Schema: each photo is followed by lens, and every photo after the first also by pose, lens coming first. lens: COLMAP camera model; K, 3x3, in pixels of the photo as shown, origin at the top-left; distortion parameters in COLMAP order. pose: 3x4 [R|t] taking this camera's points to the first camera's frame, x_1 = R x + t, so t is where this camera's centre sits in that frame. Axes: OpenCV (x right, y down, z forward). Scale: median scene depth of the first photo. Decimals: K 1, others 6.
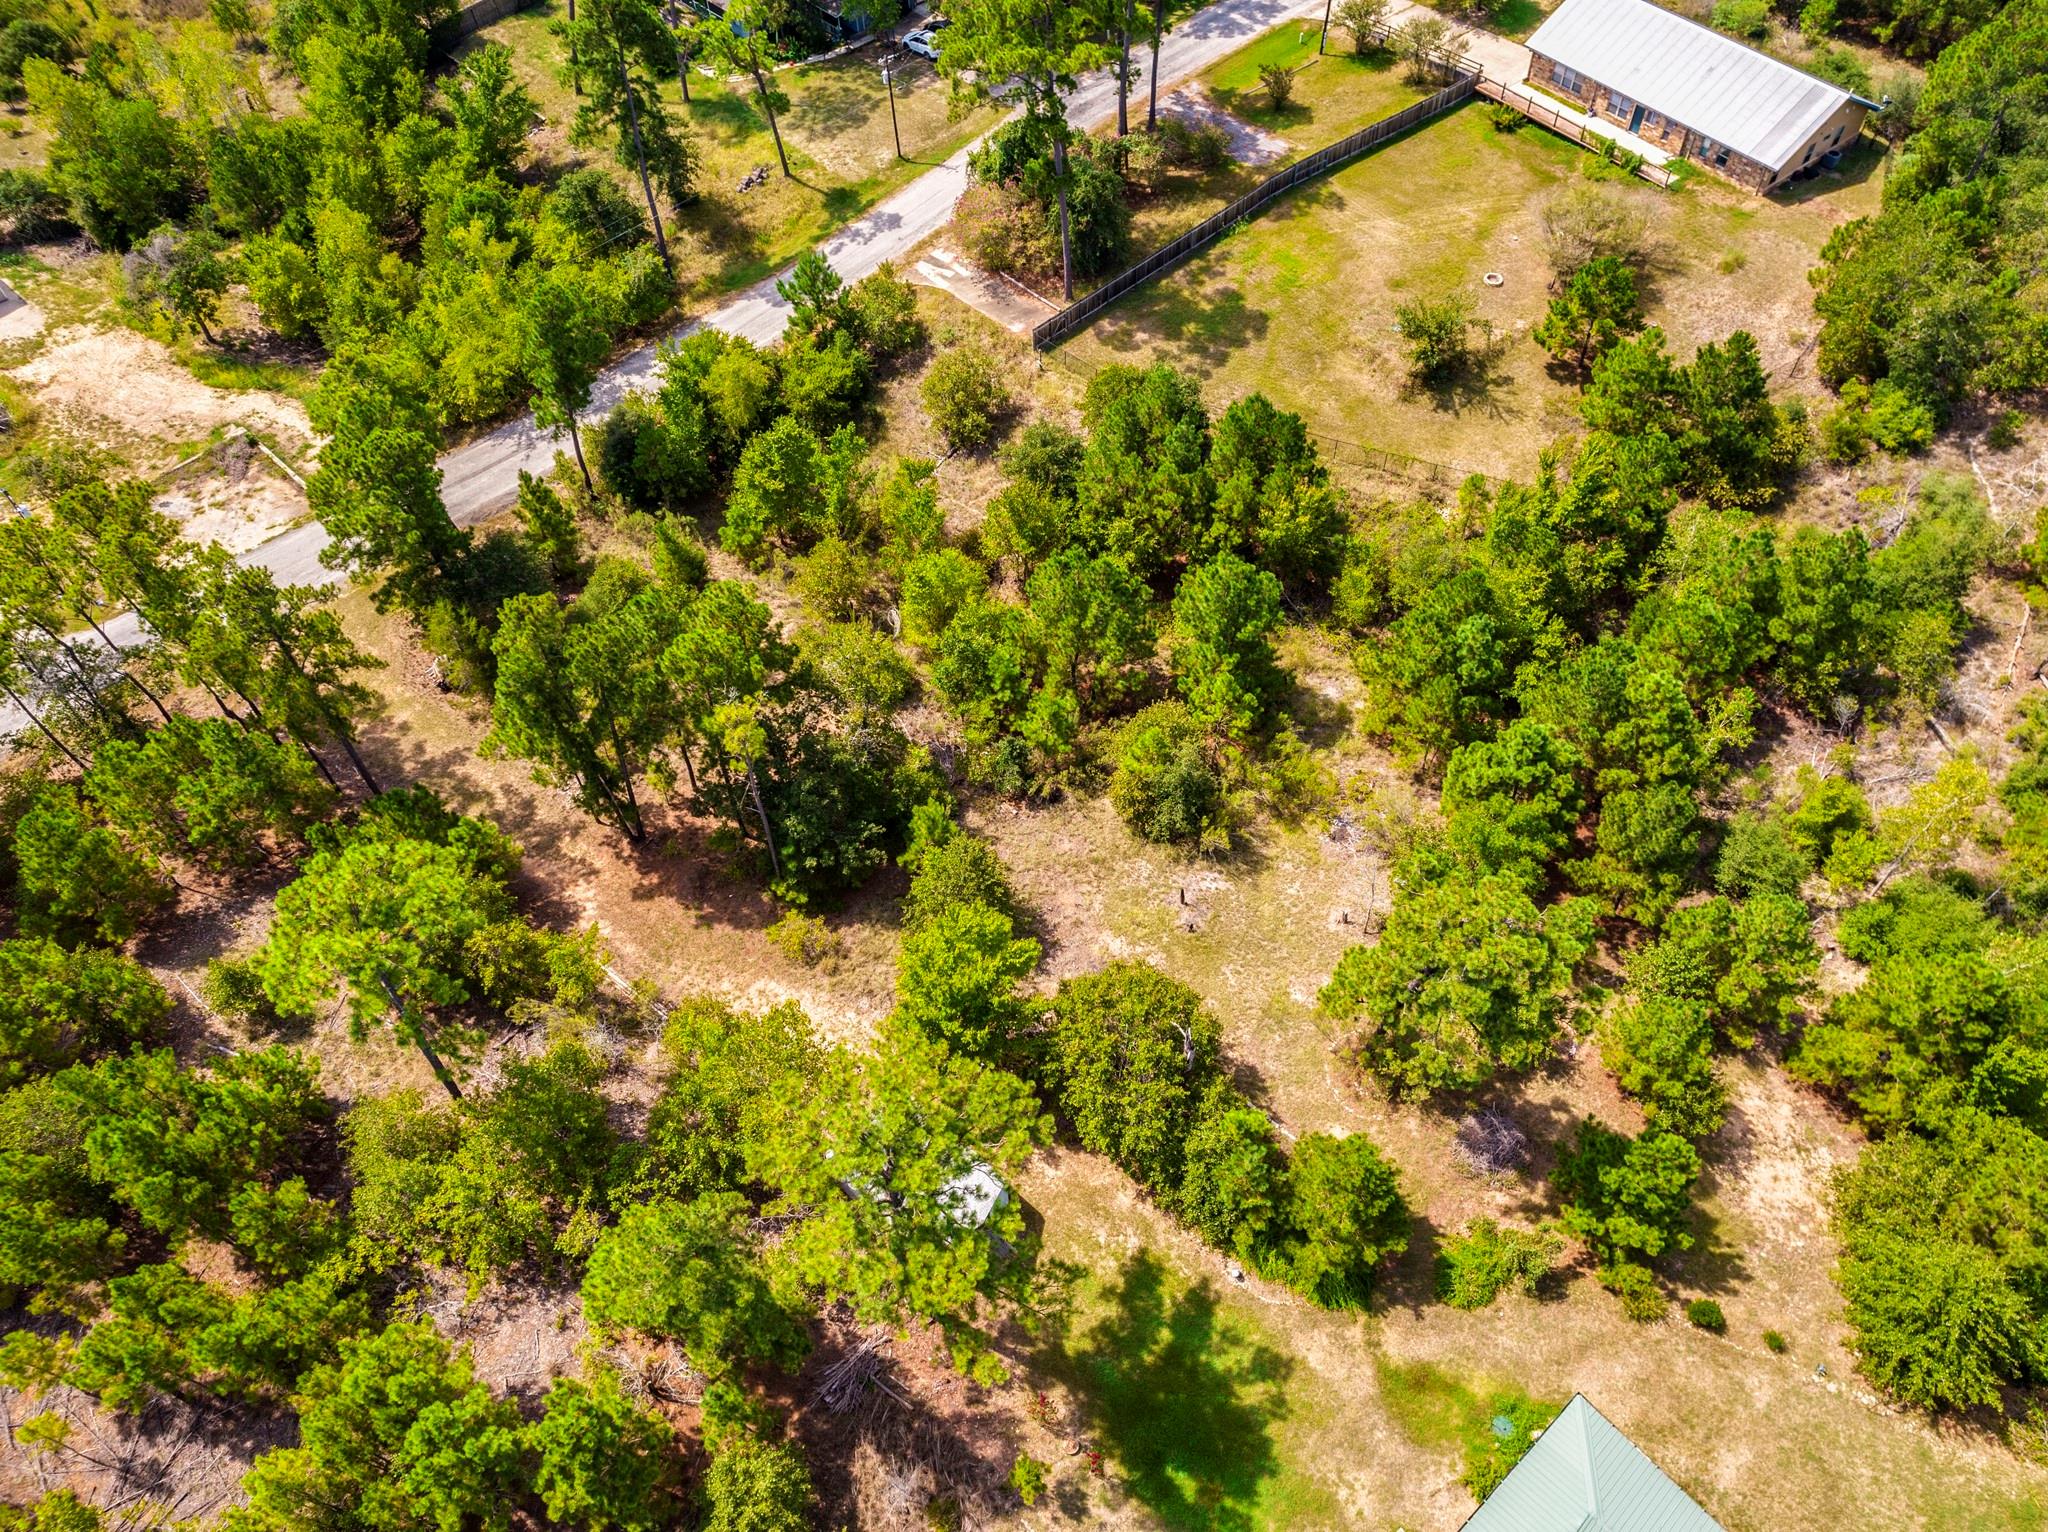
lens RADIAL K [[1491.1, 0, 1024.0], [0, 1491.1, 766.0], [0, 0, 1]] dist [-0.057248, -0.002630]
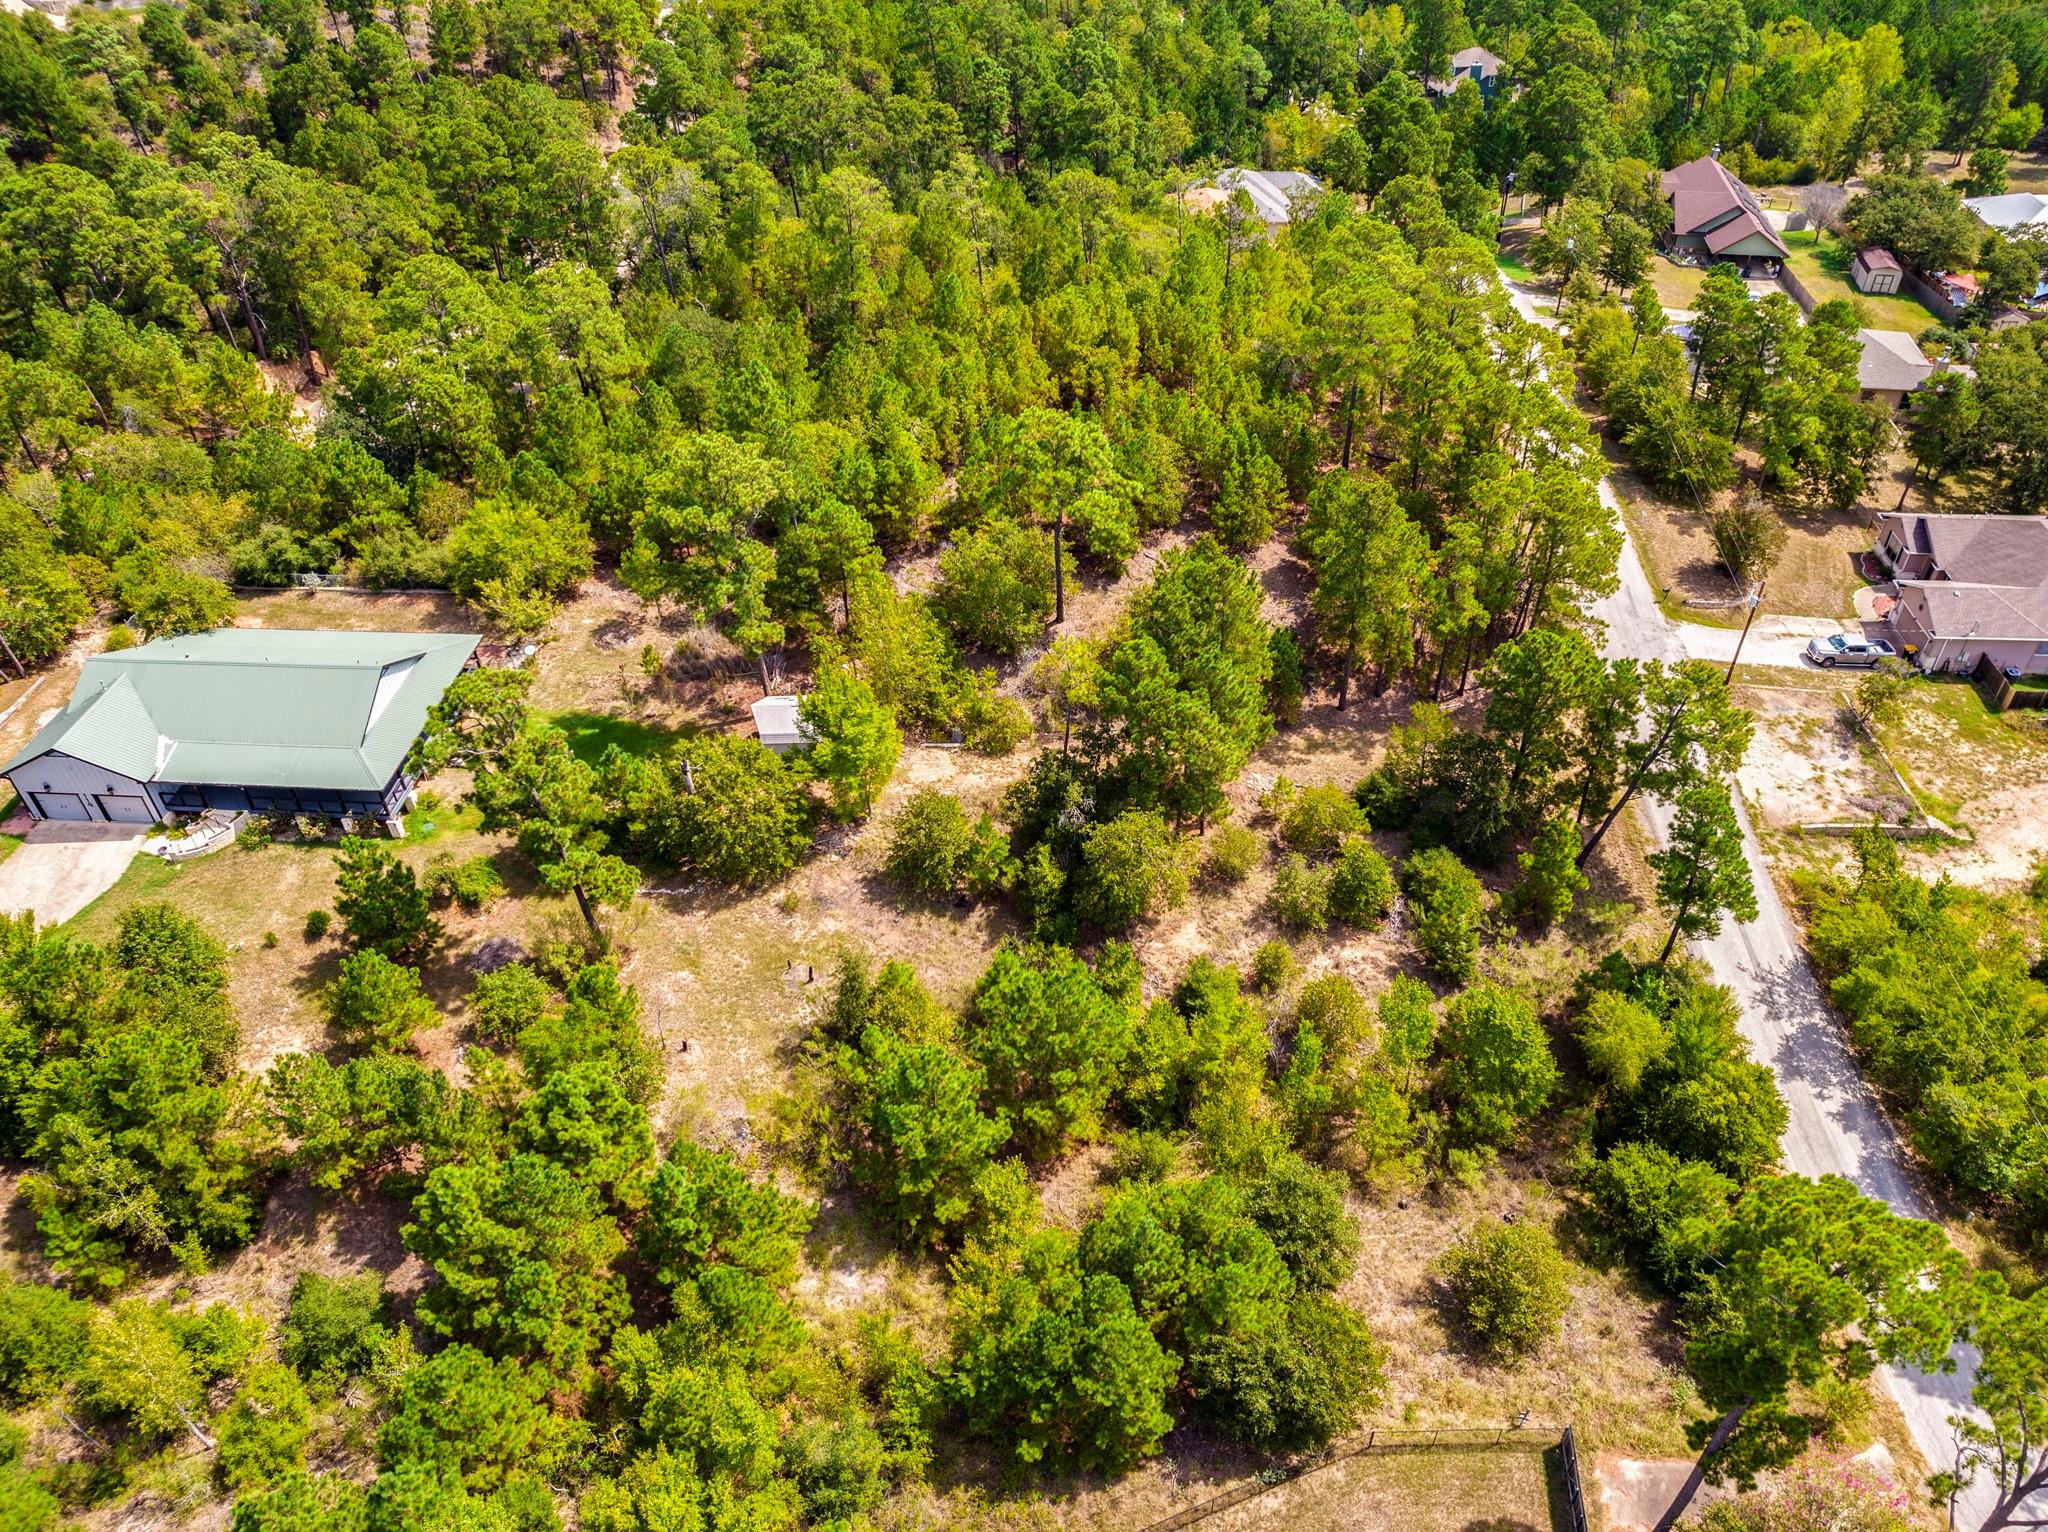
lens RADIAL K [[1475.6, 0, 1038.5], [0, 1475.6, 763.3], [0, 0, 1]] dist [-0.077937, 0.070510]
pose [[-0.718527, 0.476566, -0.506561, 0.348429], [-0.534084, 0.088461, 0.840791, -0.715055], [0.445503, 0.874677, 0.190964, 0.519509]]
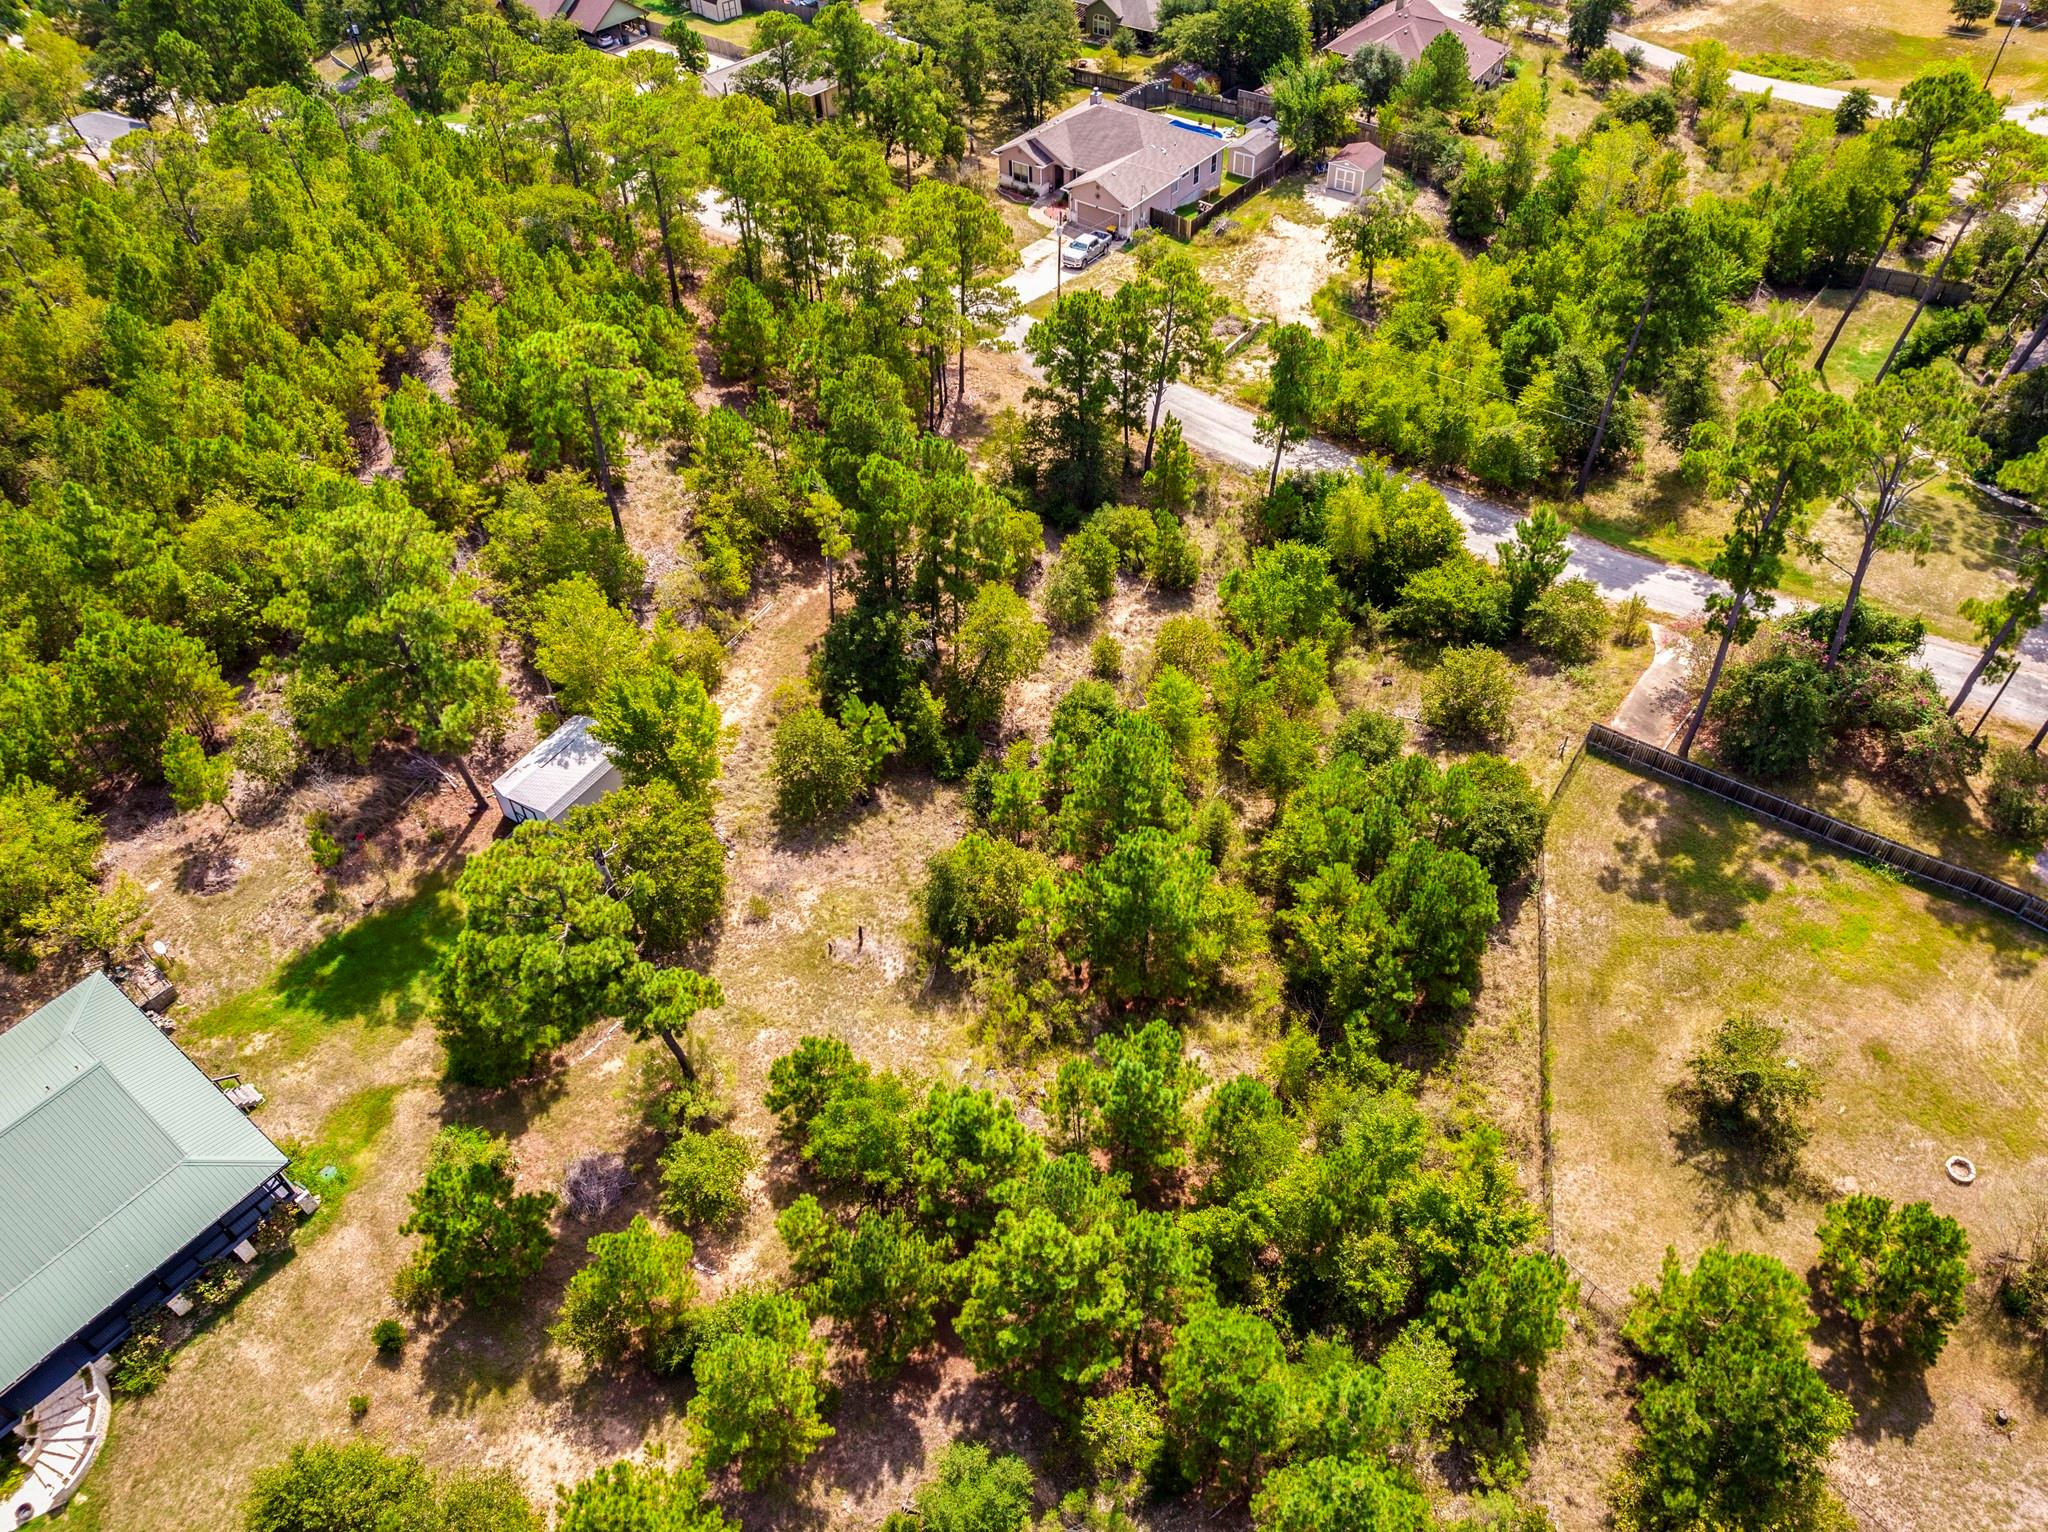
lens RADIAL K [[1475.6, 0, 1038.5], [0, 1475.6, 763.3], [0, 0, 1]] dist [-0.077937, 0.070510]
pose [[0.178984, 0.724677, -0.665439, 0.539193], [-0.783386, 0.514154, 0.349216, -0.322516], [0.595206, 0.458791, 0.659727, 0.233038]]
